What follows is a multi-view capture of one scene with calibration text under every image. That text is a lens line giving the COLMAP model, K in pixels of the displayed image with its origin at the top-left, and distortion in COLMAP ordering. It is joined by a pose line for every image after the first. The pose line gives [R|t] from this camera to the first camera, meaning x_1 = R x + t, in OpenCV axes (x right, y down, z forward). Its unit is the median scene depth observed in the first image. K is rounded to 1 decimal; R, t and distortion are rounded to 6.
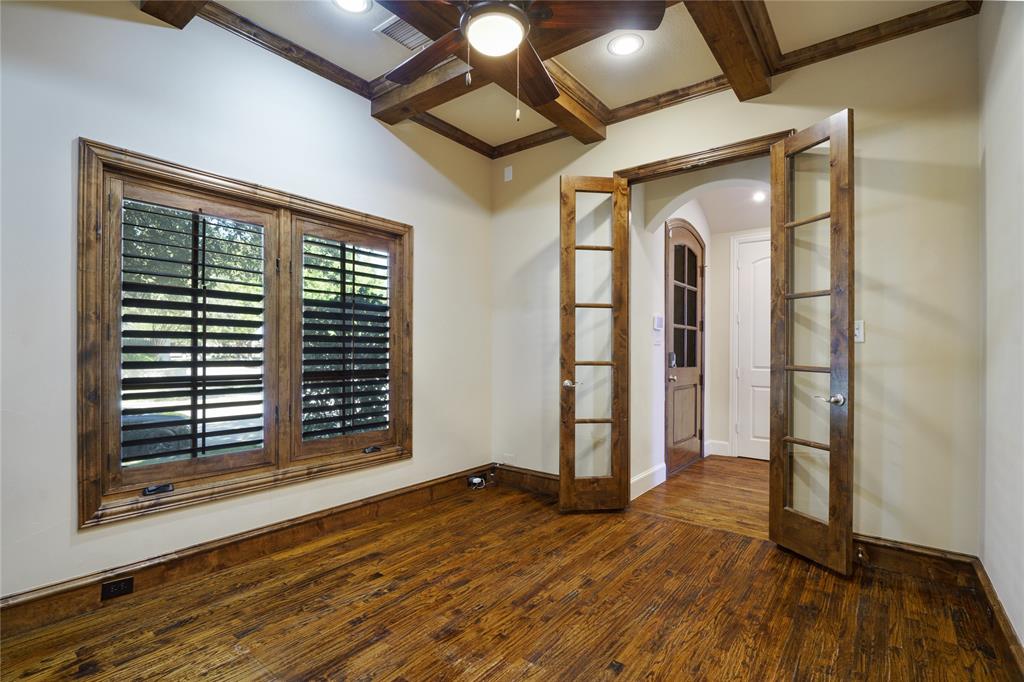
lens RADIAL K [[479.0, 0, 510.0], [0, 479.0, 348.6], [0, 0, 1]] dist [-0.003254, -0.001024]
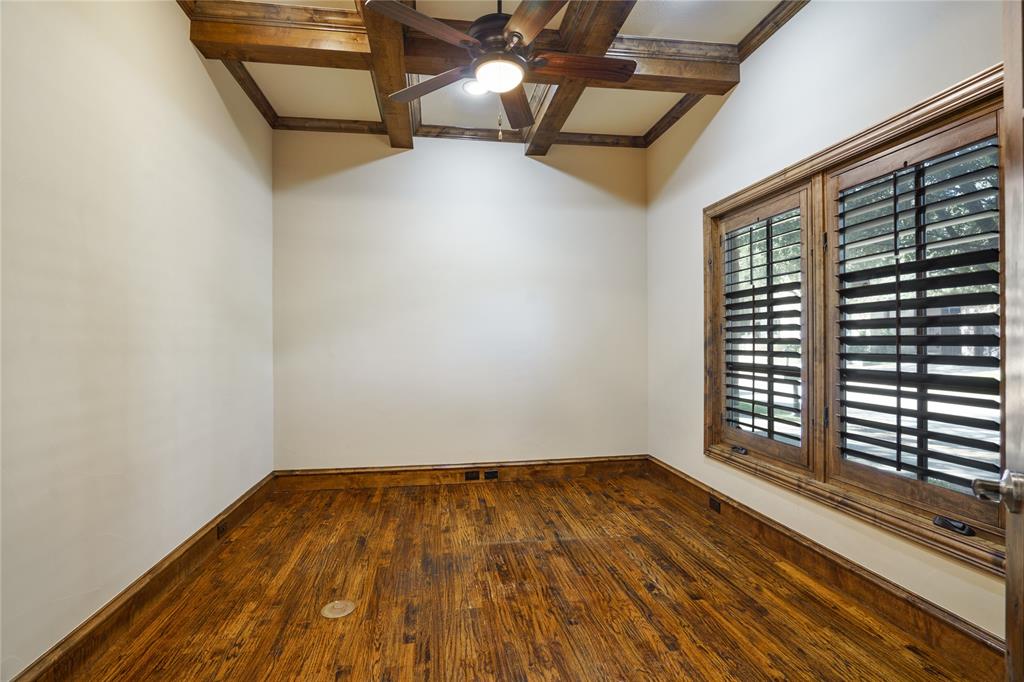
lens RADIAL K [[479.0, 0, 491.7], [0, 479.0, 339.9], [0, 0, 1]] dist [-0.003254, -0.001024]
pose [[-0.706284, -0.006463, -0.707899, 0.609102], [0.002163, 0.999934, -0.011287, 0.011545], [0.707925, -0.009503, -0.706223, 1.353093]]
